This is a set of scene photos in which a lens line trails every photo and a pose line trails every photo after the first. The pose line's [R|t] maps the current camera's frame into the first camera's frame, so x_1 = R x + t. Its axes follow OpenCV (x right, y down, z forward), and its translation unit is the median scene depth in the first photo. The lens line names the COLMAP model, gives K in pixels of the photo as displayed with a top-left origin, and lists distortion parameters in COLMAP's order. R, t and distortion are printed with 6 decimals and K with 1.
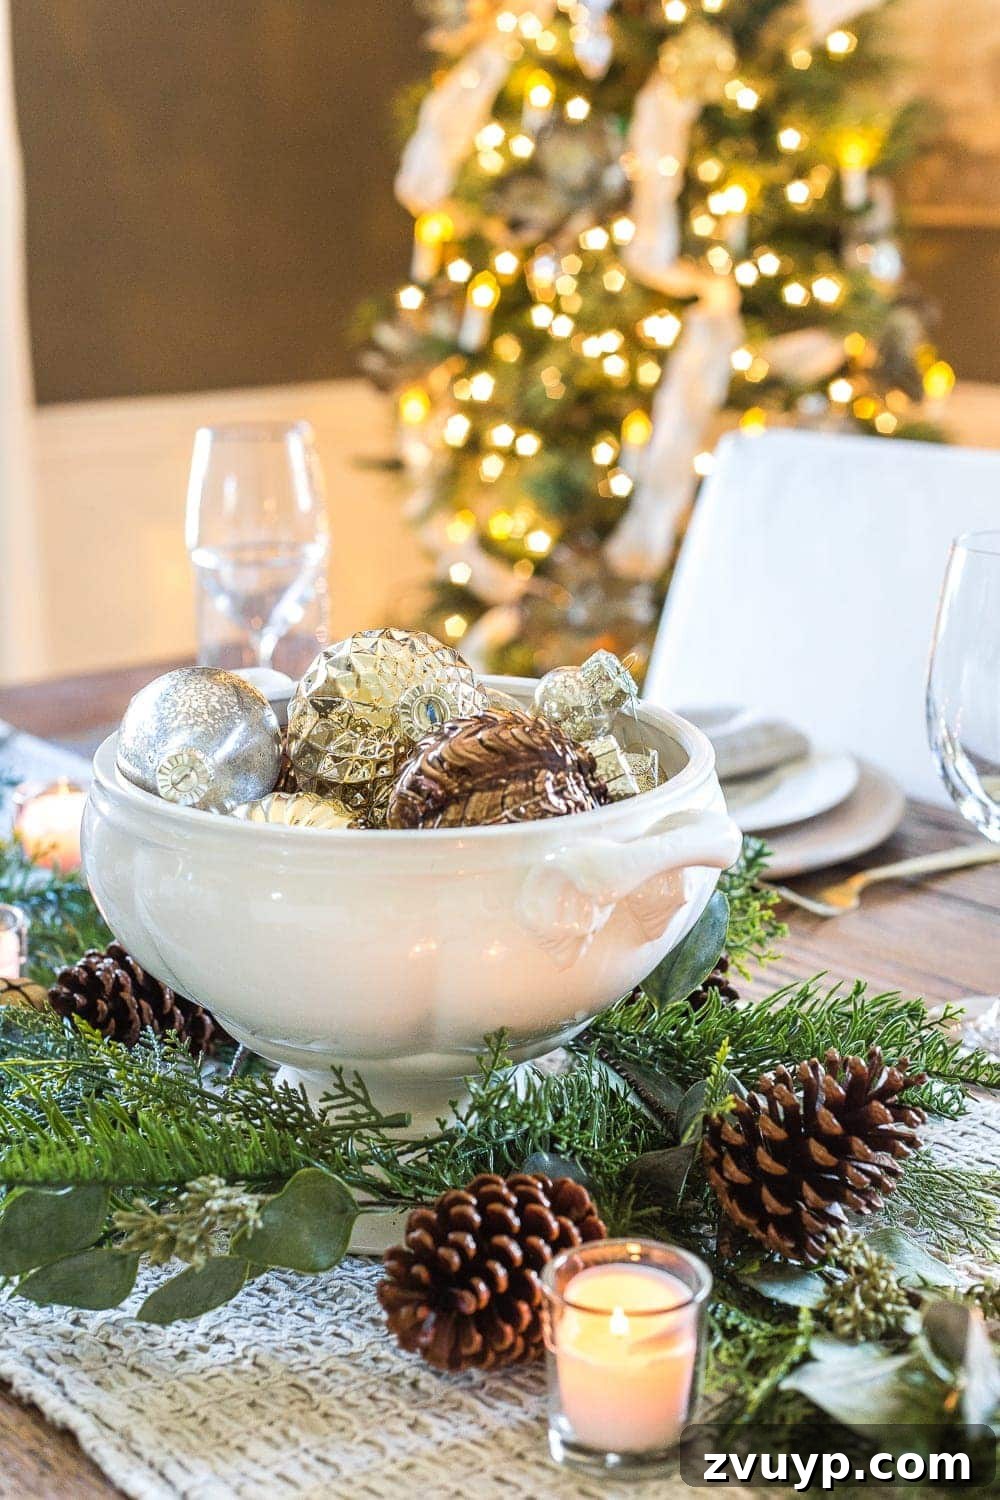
lens RADIAL K [[2281.4, 0, 495.7], [0, 2281.4, 732.2], [0, 0, 1]] dist [-0.063522, -0.187038]
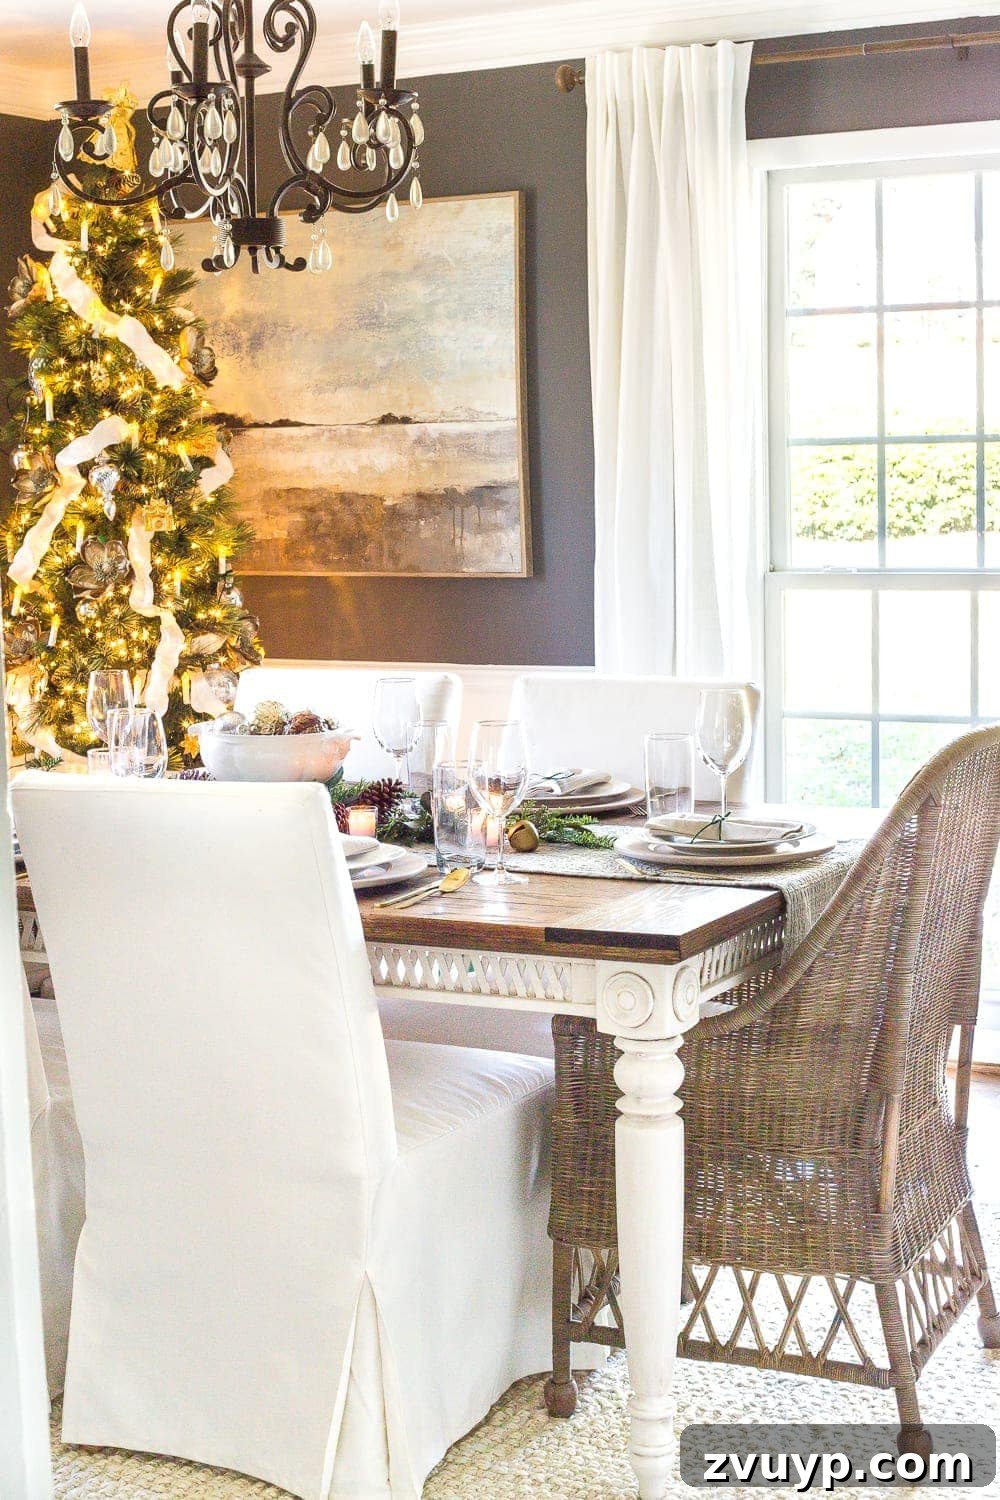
lens RADIAL K [[2281.4, 0, 495.7], [0, 2281.4, 732.2], [0, 0, 1]] dist [-0.063522, -0.187038]
pose [[0.914676, -0.055760, 0.400324, -0.491810], [0.107331, 0.988387, -0.107565, 0.181779], [-0.389678, 0.141354, 0.910039, -1.077750]]
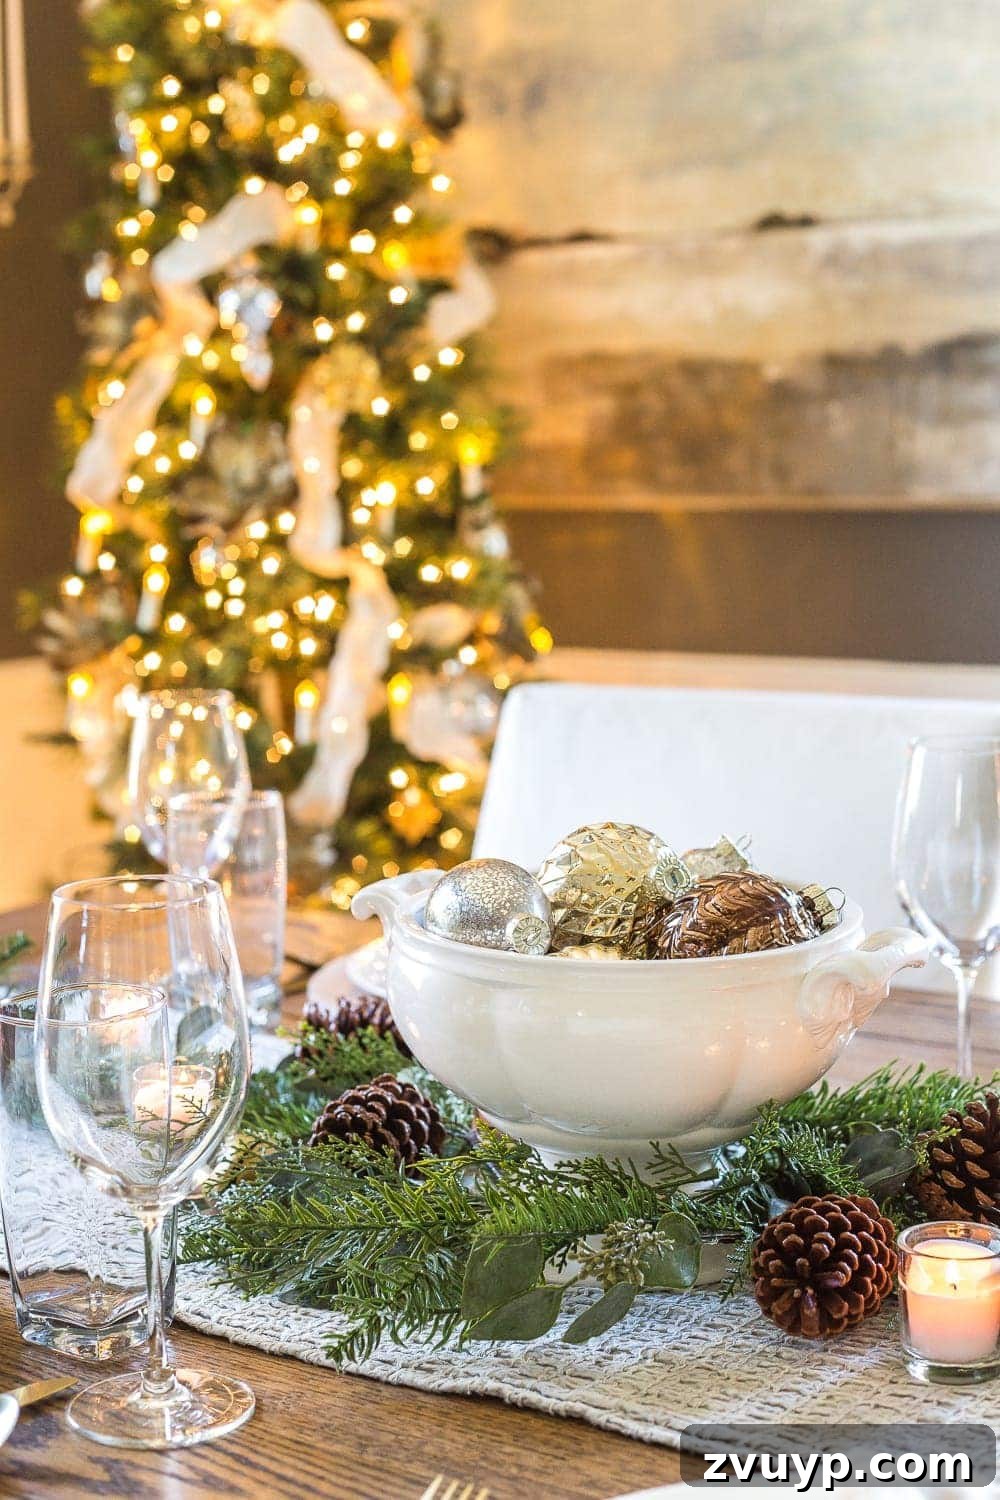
lens RADIAL K [[2281.4, 0, 495.7], [0, 2281.4, 732.2], [0, 0, 1]] dist [-0.063522, -0.187038]
pose [[0.953591, -0.045811, 0.297601, -0.186171], [0.081585, 0.990697, -0.108917, 0.015476], [-0.289843, 0.128142, 0.948457, -0.094550]]
